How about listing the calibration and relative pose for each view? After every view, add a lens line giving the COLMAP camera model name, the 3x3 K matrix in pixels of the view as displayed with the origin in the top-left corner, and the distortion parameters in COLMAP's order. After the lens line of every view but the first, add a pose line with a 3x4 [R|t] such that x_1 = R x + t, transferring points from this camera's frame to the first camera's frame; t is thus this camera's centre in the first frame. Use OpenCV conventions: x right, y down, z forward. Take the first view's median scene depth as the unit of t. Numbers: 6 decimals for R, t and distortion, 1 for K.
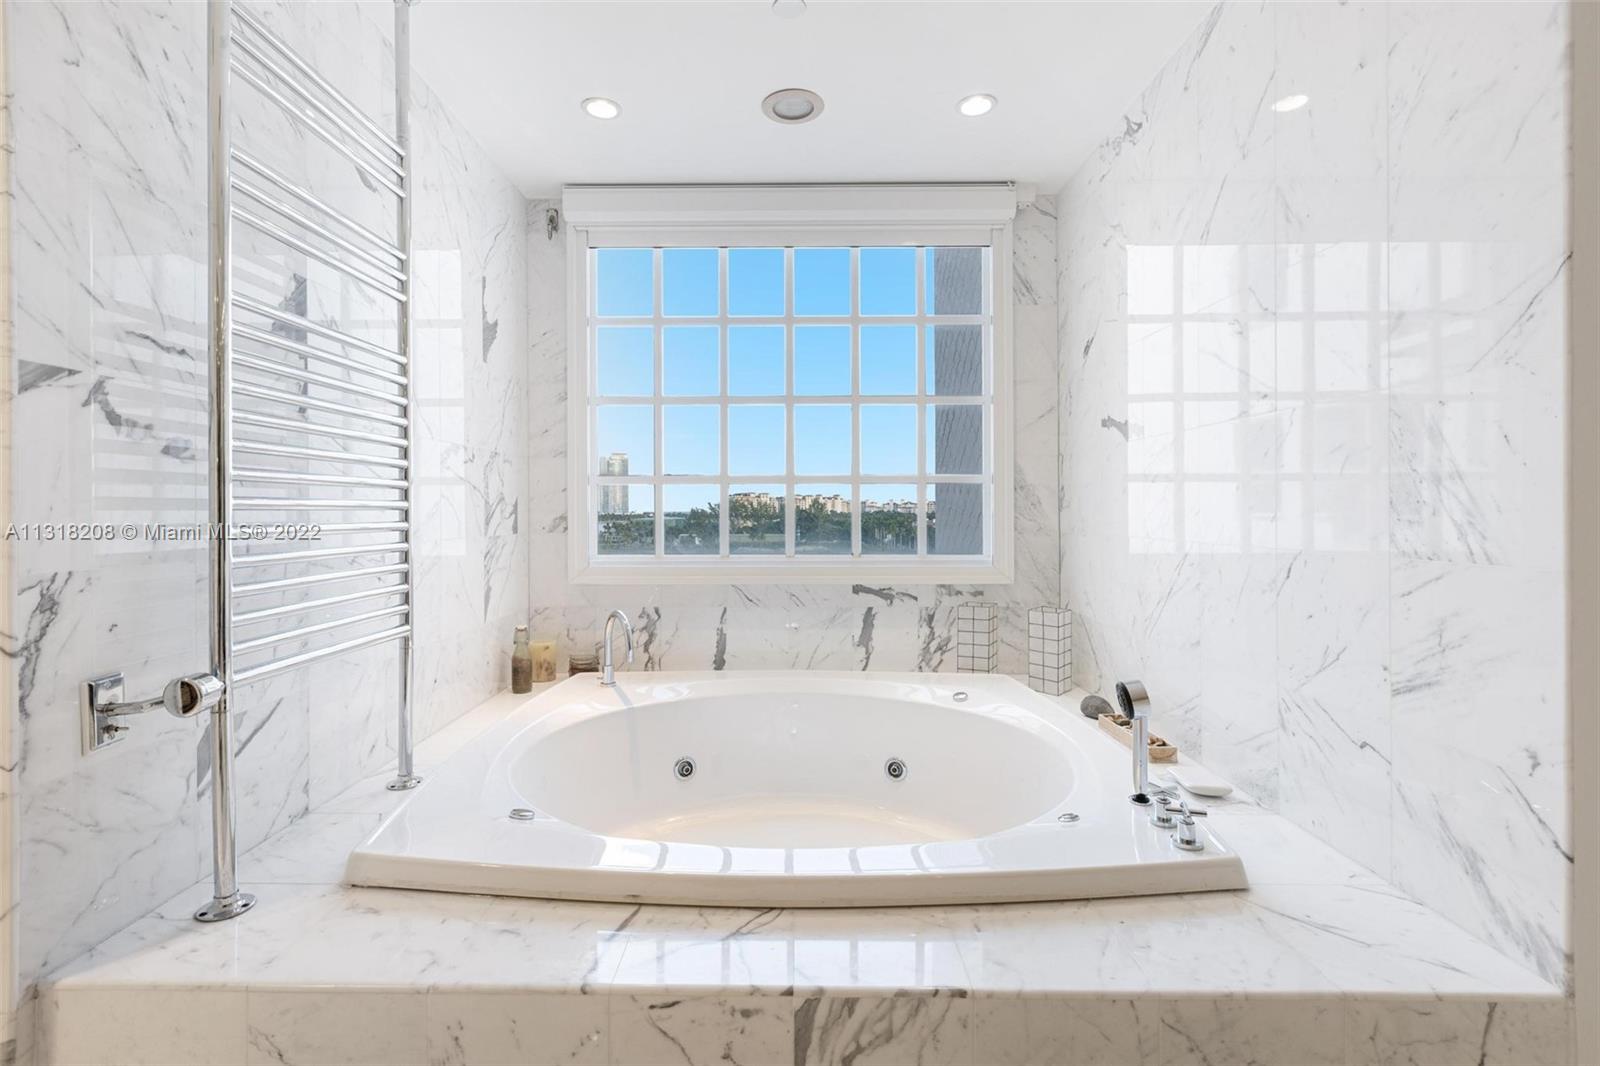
lens RADIAL K [[737.6, 0, 783.5], [0, 737.6, 513.5], [0, 0, 1]] dist [0.000970, 0.000485]
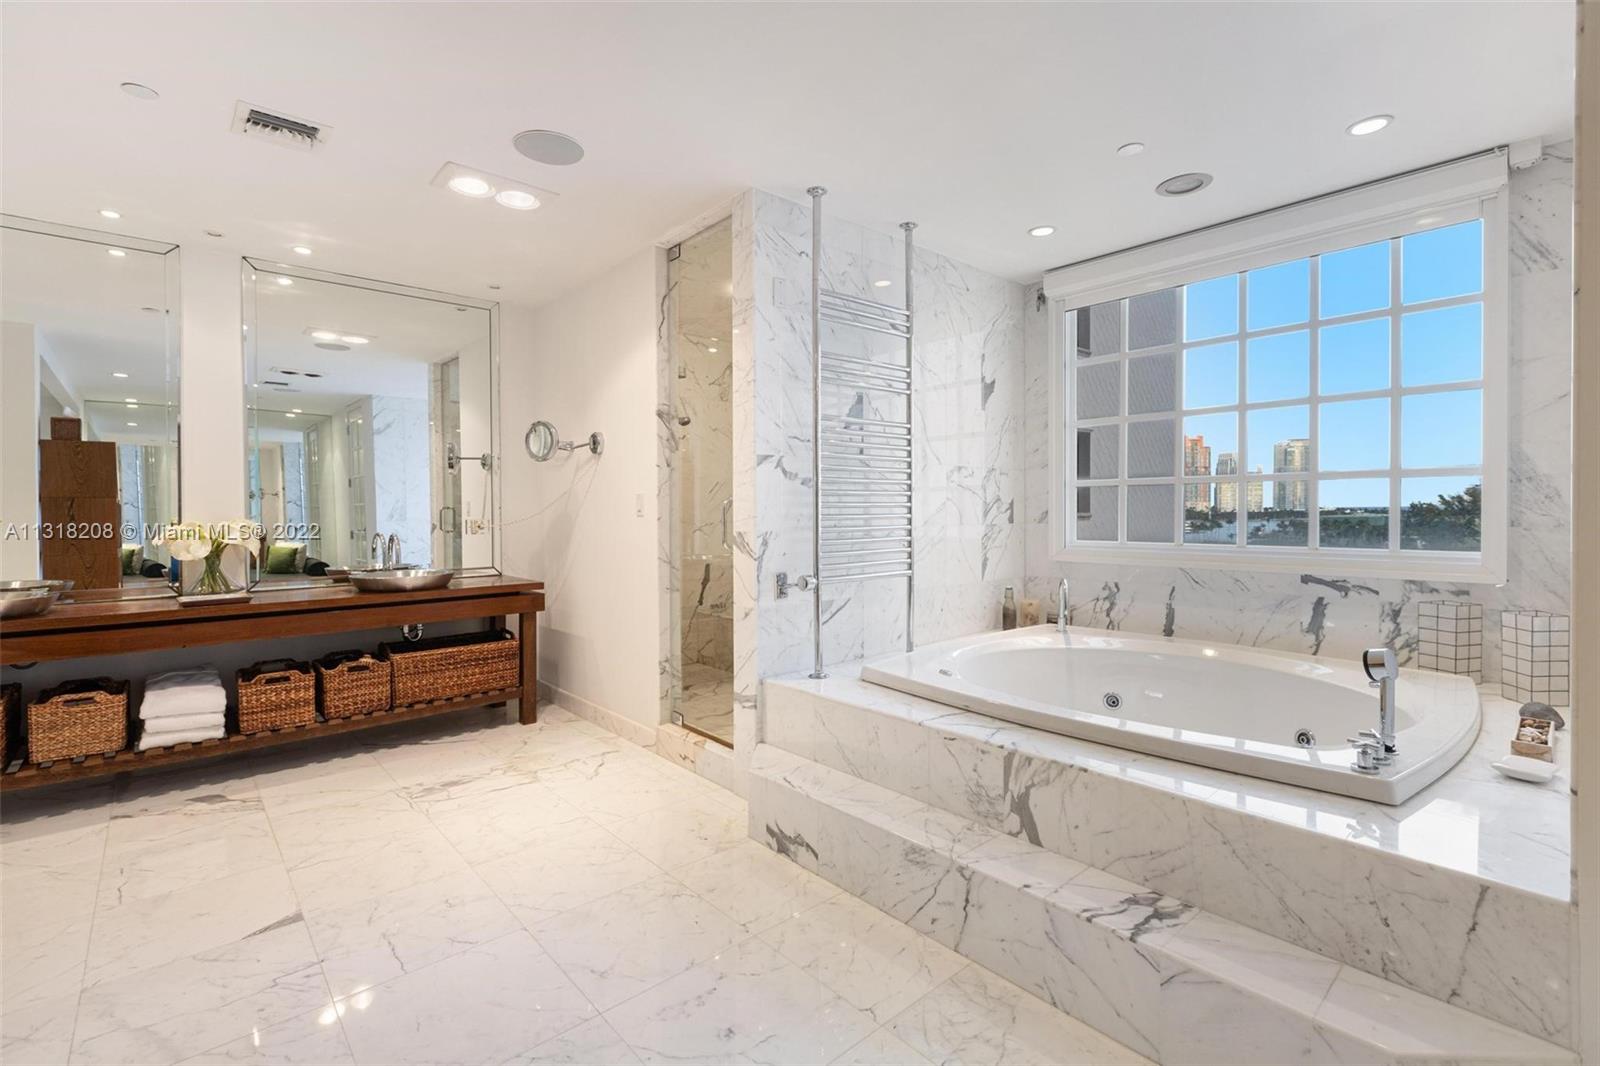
lens RADIAL K [[737.6, 0, 783.5], [0, 737.6, 513.5], [0, 0, 1]] dist [0.000970, 0.000485]
pose [[0.663361, 0.001736, -0.748298, 0.451251], [0.002011, 0.999990, 0.004103, 0.001532], [0.748297, -0.004227, 0.663351, -0.313308]]
